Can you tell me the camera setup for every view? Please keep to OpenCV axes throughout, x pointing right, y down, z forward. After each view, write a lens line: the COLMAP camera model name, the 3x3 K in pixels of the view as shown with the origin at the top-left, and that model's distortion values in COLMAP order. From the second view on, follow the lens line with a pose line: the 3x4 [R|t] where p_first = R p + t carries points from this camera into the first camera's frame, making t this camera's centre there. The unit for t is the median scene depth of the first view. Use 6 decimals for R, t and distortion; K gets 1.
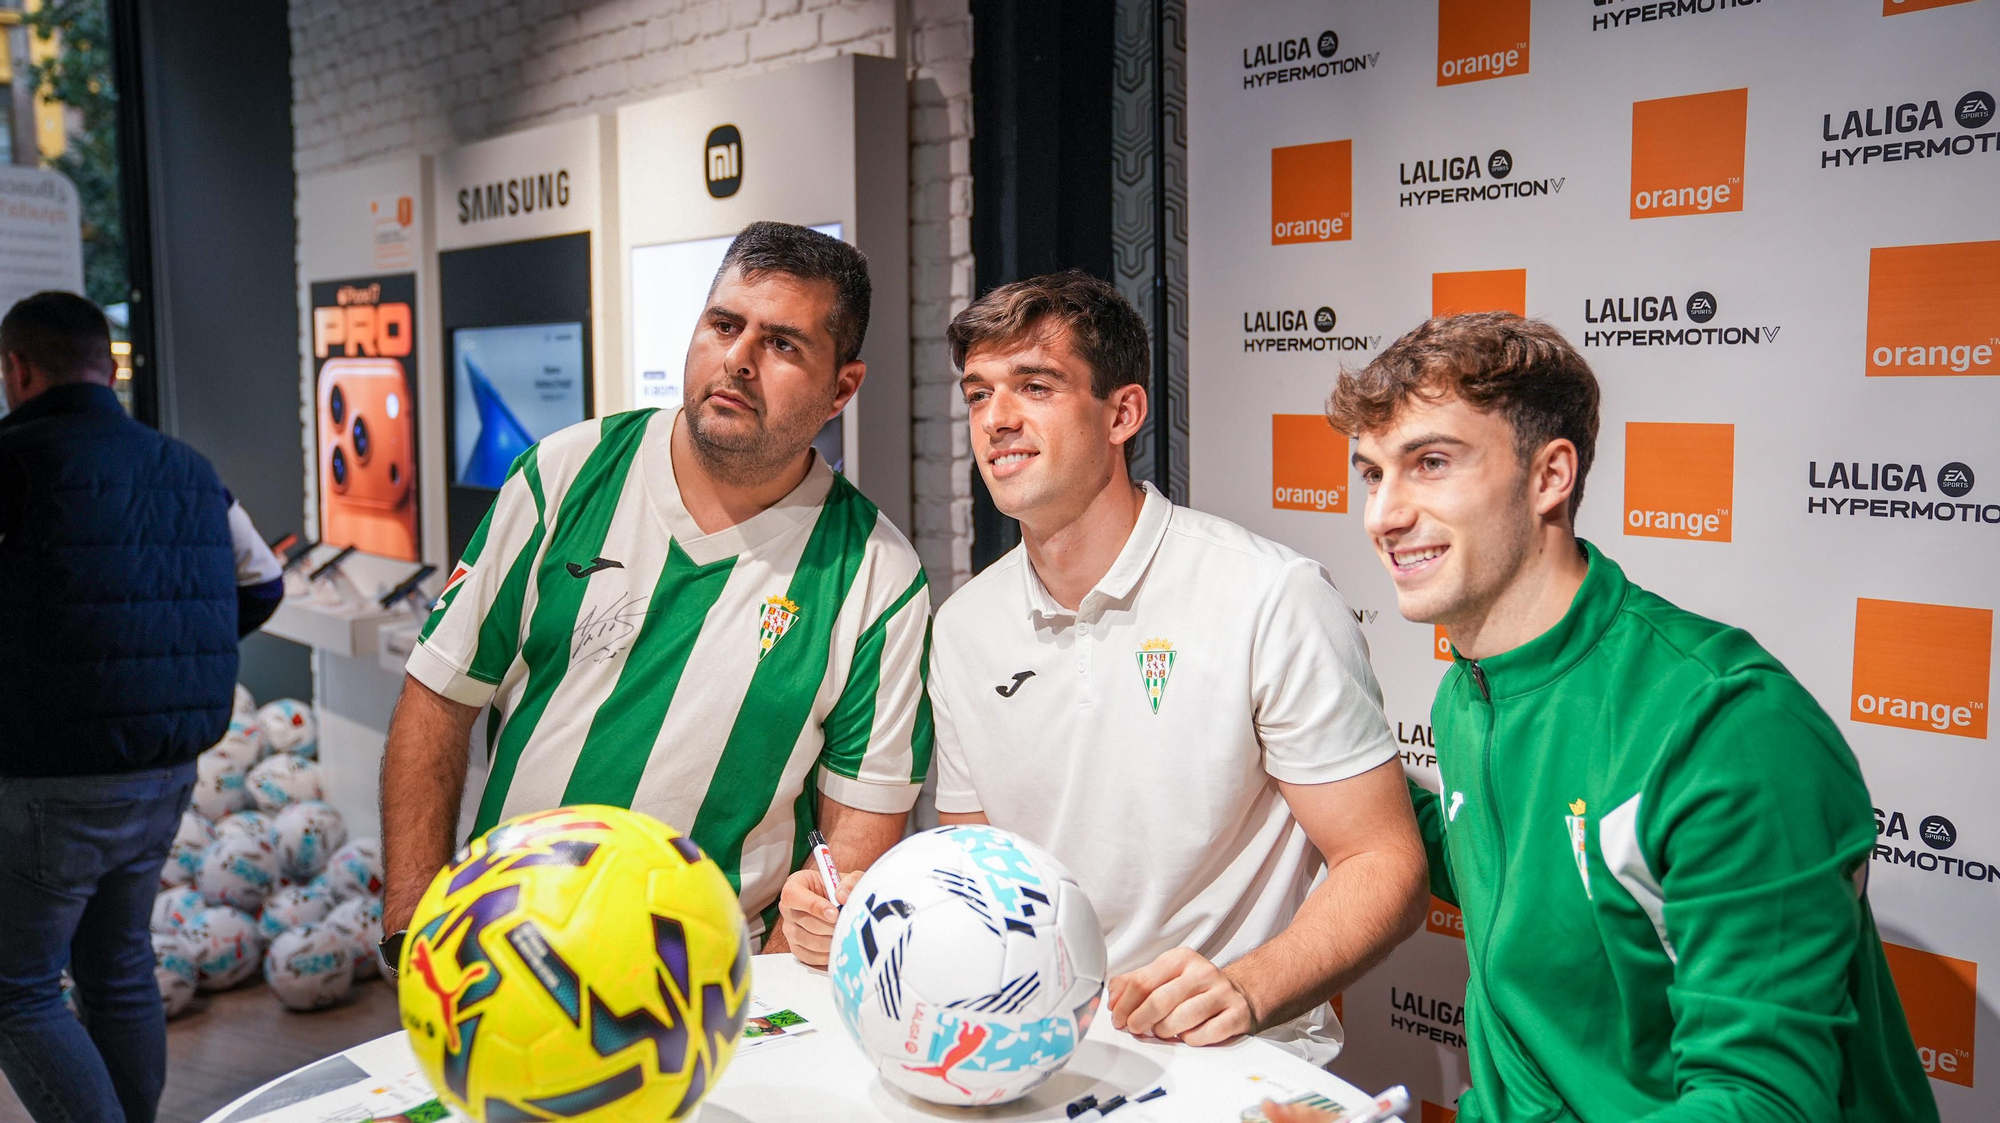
lens RADIAL K [[1773.3, 0, 976.9], [0, 1773.3, 562.1], [0, 0, 1]] dist [-0.054566, 0.098597]
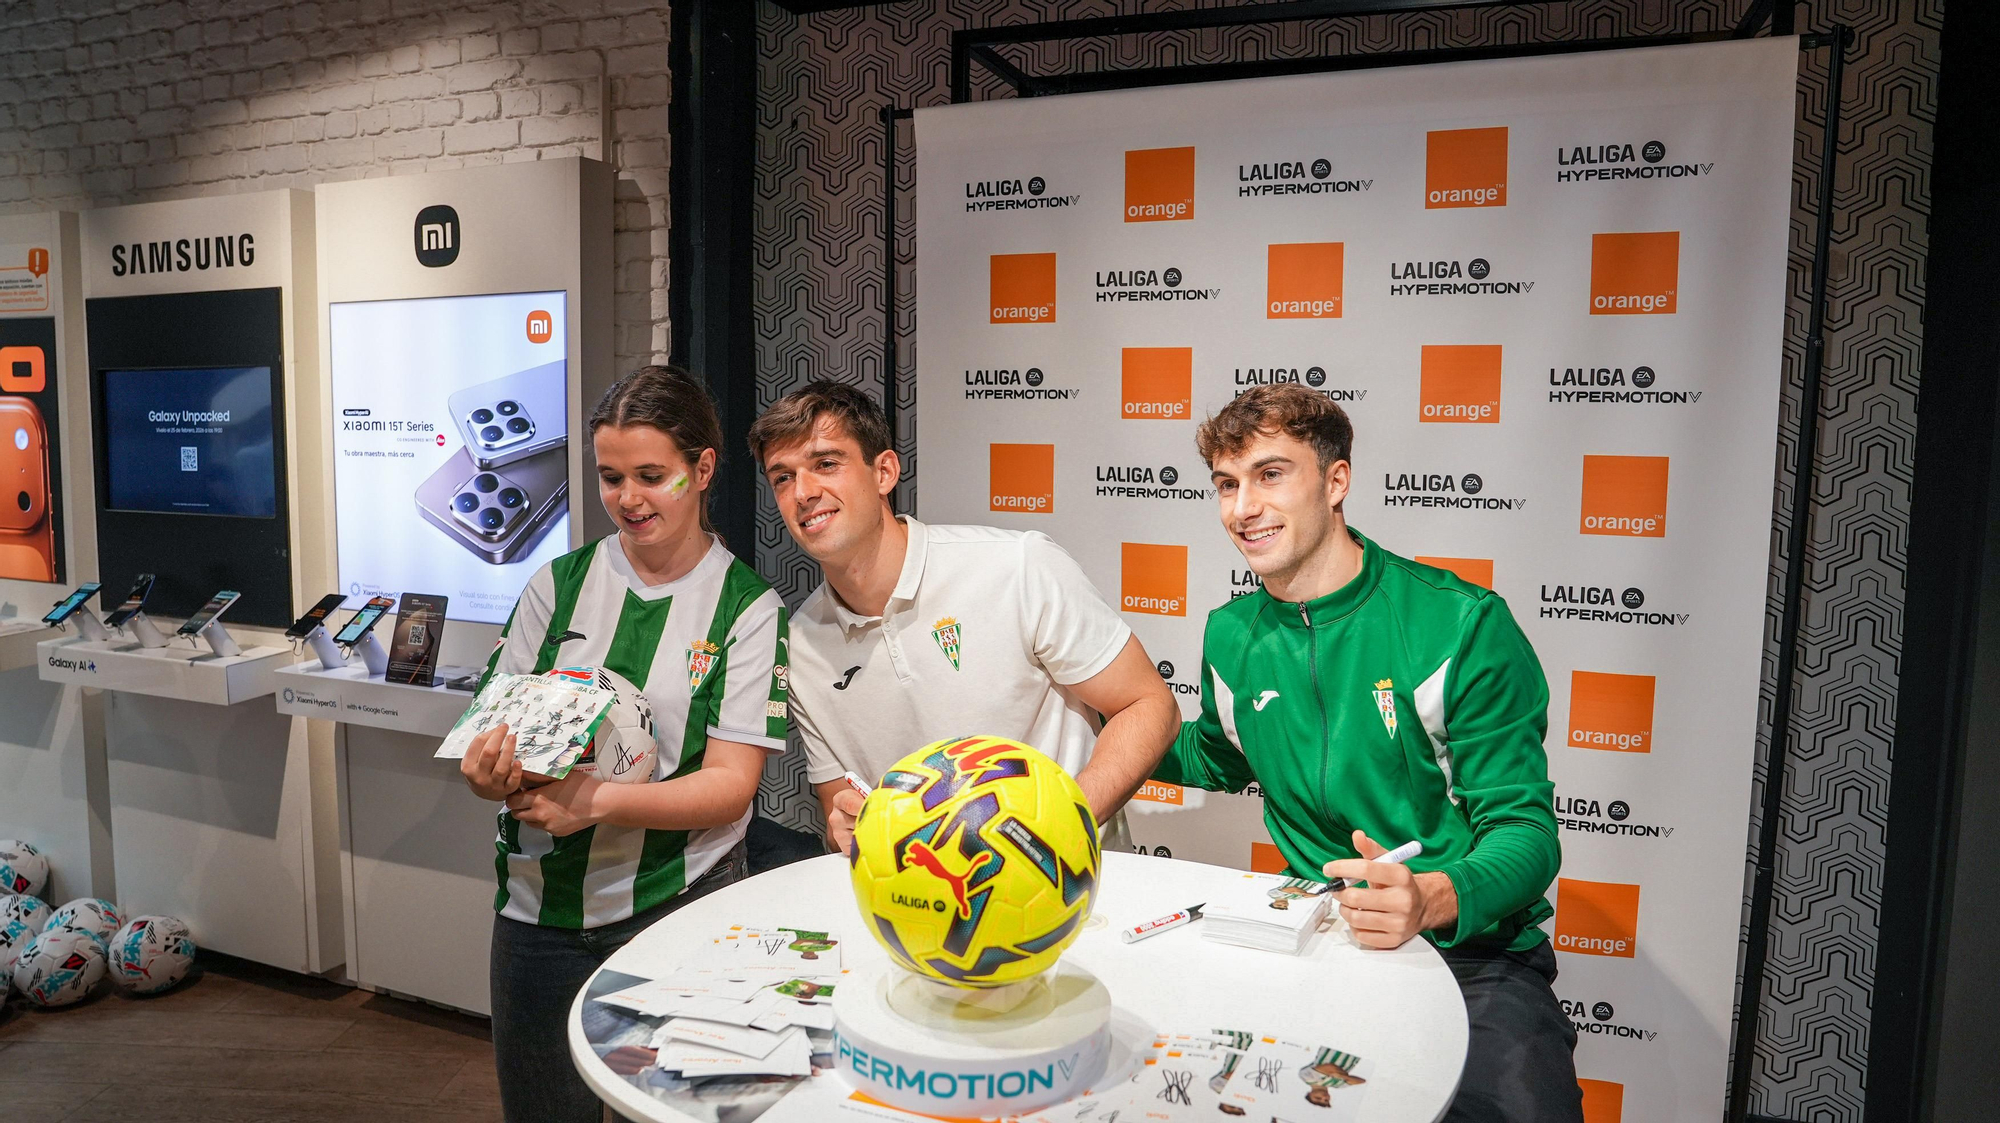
lens RADIAL K [[1392.1, 0, 987.6], [0, 1392.1, 555.2], [0, 0, 1]] dist [-0.132143, 0.095753]
pose [[0.901264, -0.036458, 0.431734, -0.311757], [0.036544, 0.999299, 0.008099, -0.004856], [-0.431727, 0.008478, 0.901964, 0.011337]]
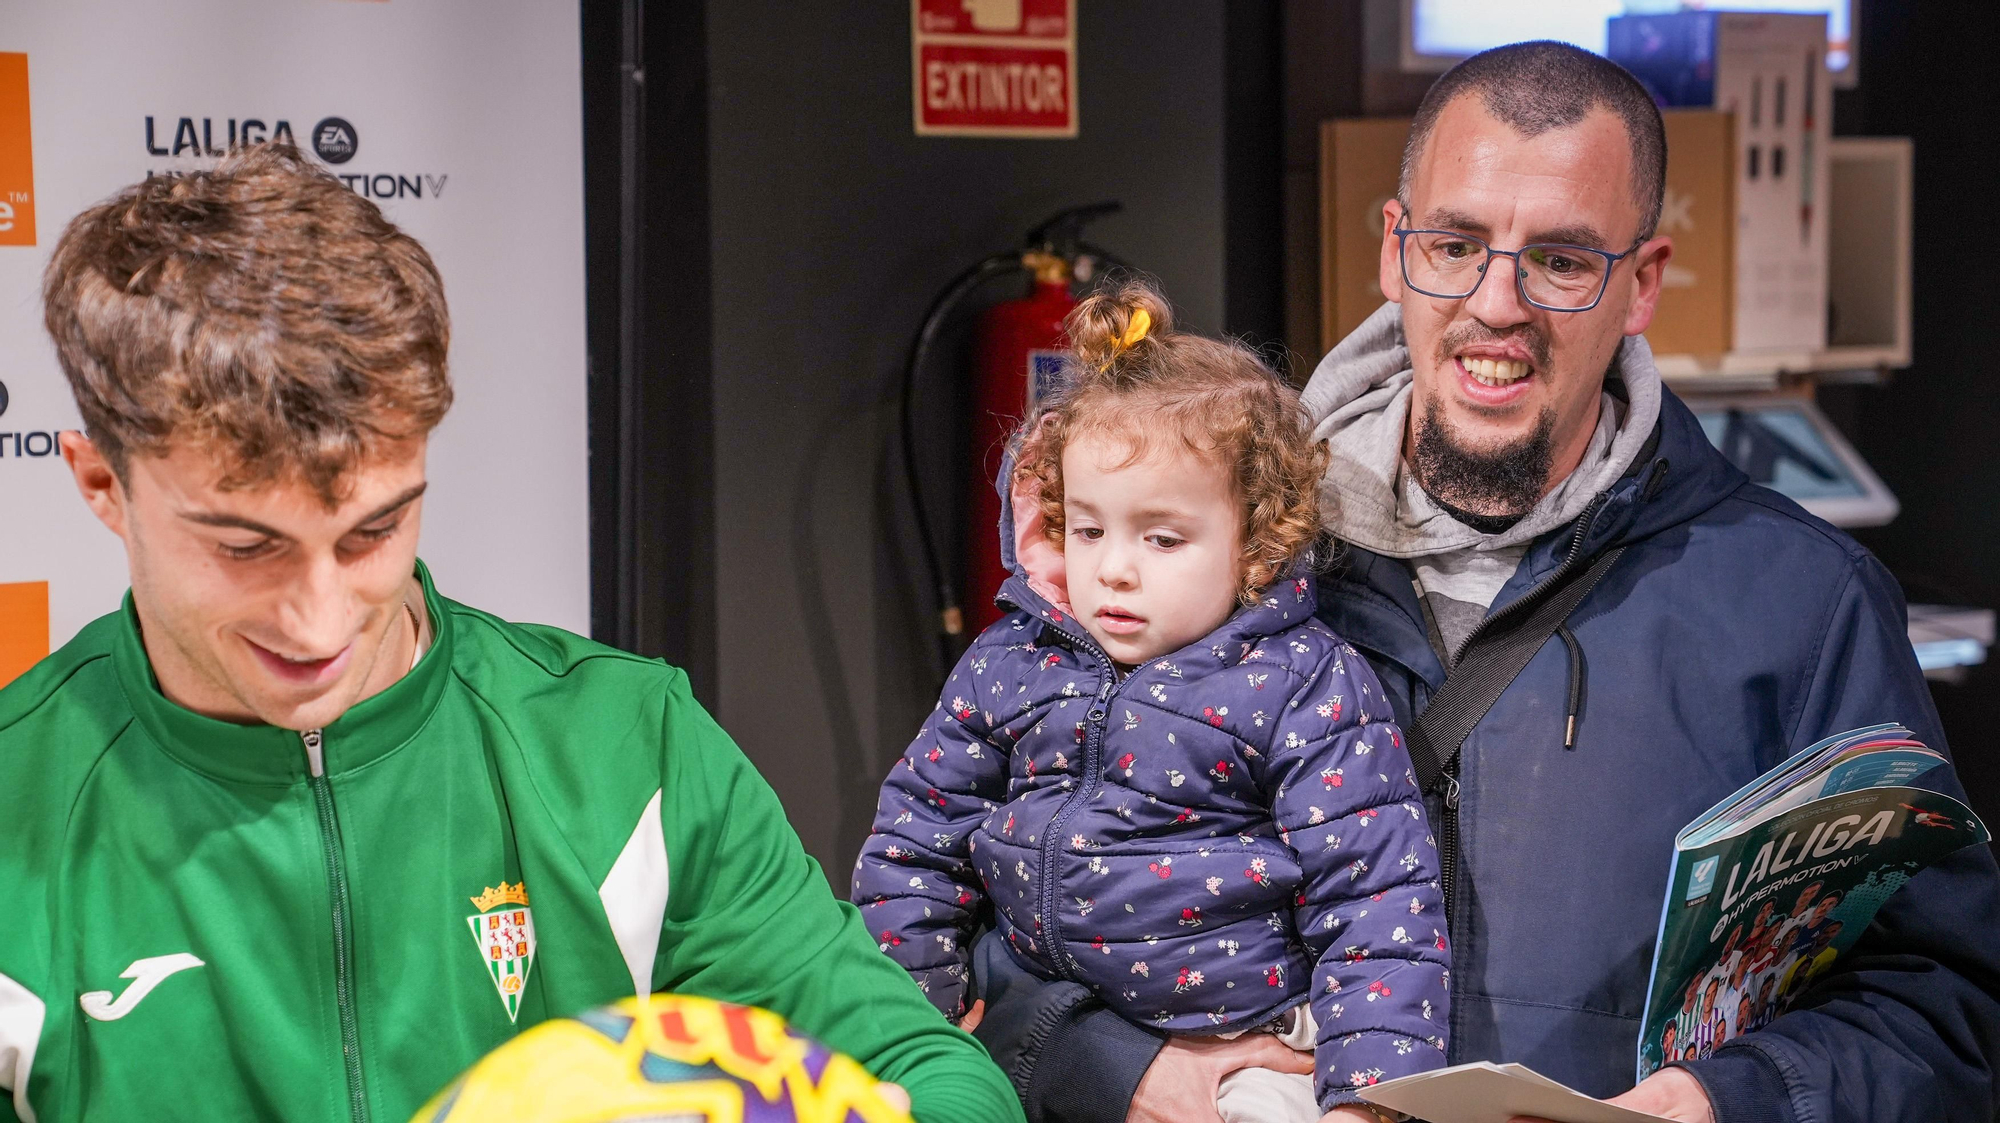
lens RADIAL K [[3606.5, 0, 1011.7], [0, 3606.5, 550.8], [0, 0, 1]] dist [0.434643, 0.000000]
pose [[0.045663, -0.082226, 0.995567, -0.606554], [0.101937, 0.991788, 0.077238, -0.043472], [-0.993742, 0.097958, 0.053670, 0.392168]]
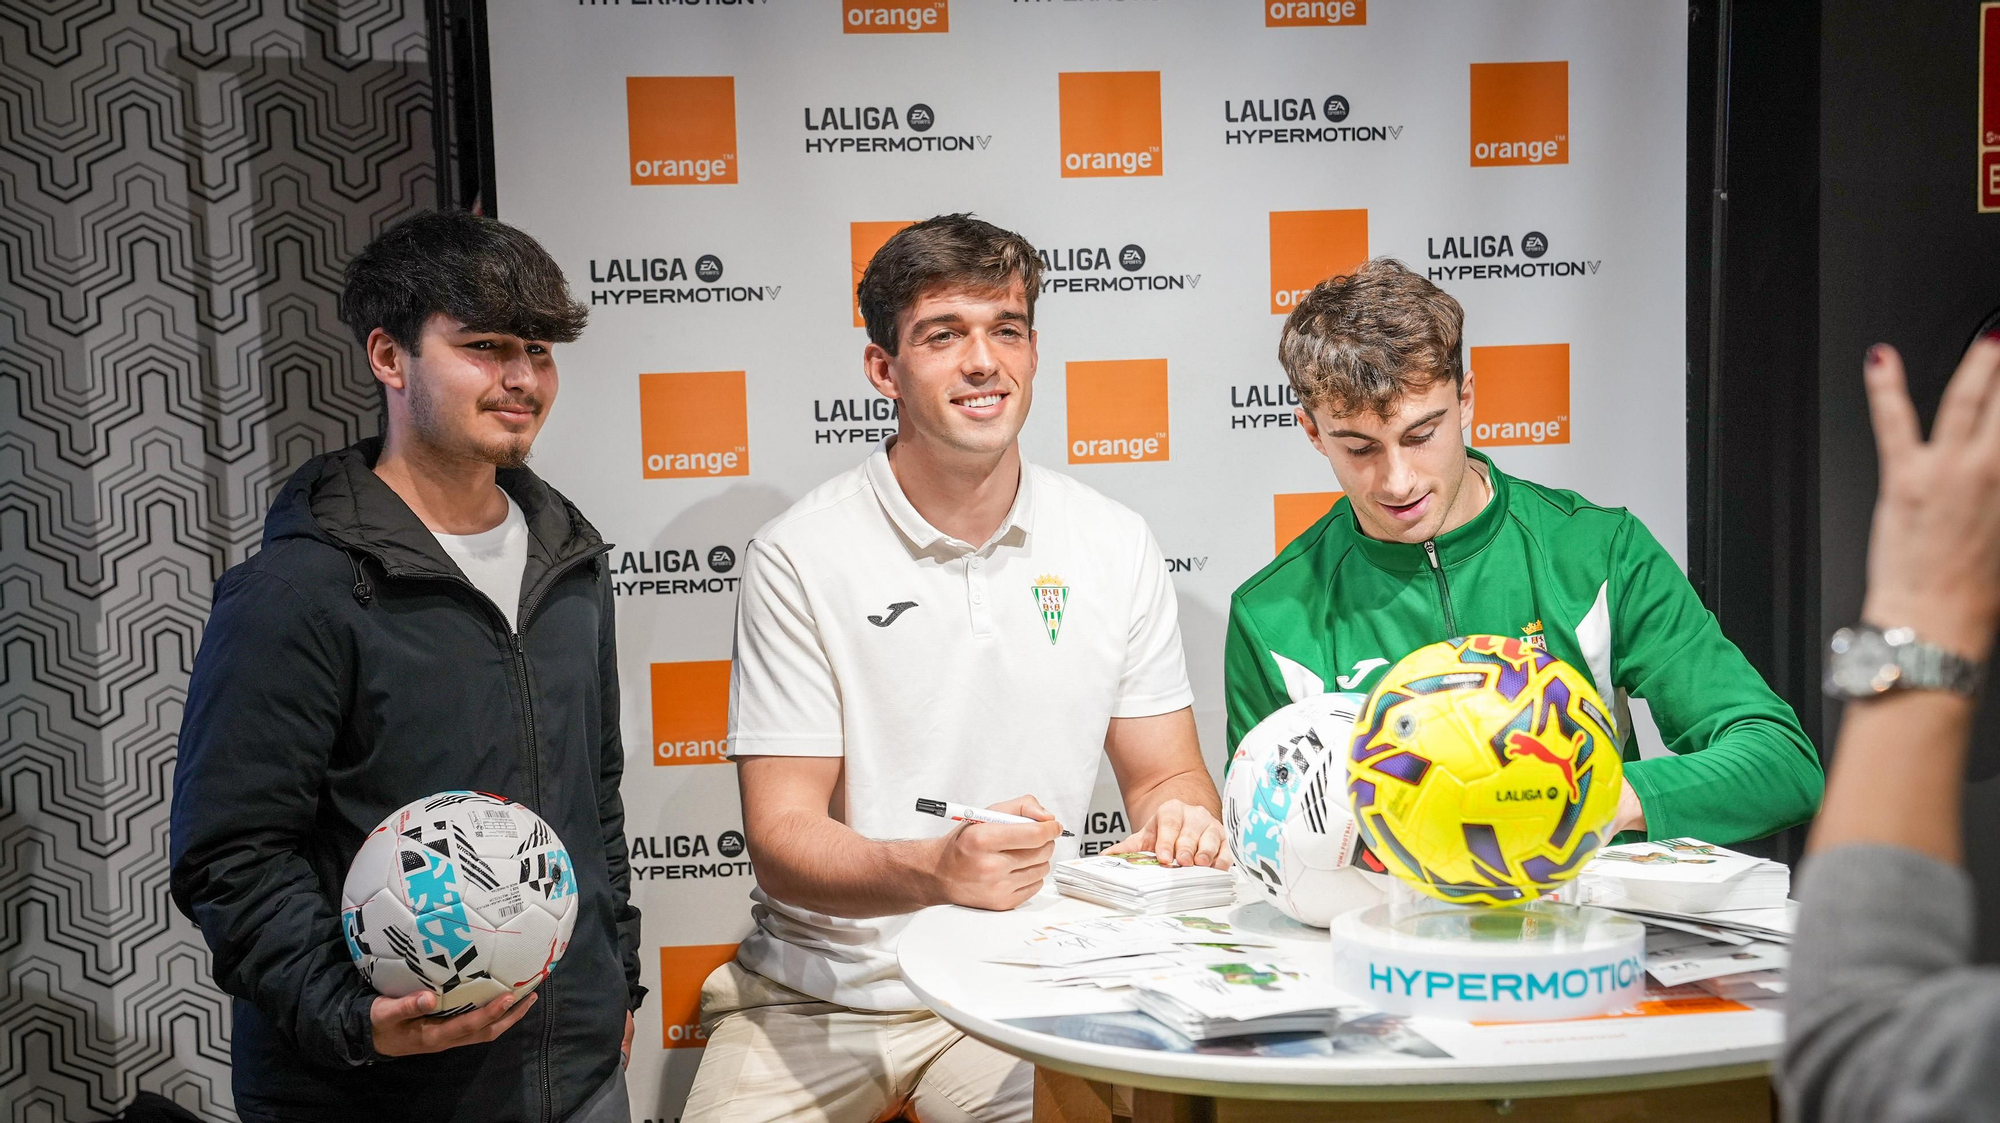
lens RADIAL K [[2917.3, 0, 994.8], [0, 2917.3, 568.0], [0, 0, 1]] dist [0.223566, 0.000000]
pose [[0.503144, -0.080018, 0.860490, -1.024669], [0.116540, 0.992891, 0.024187, -0.000623], [-0.856309, 0.088112, 0.508893, 0.098326]]
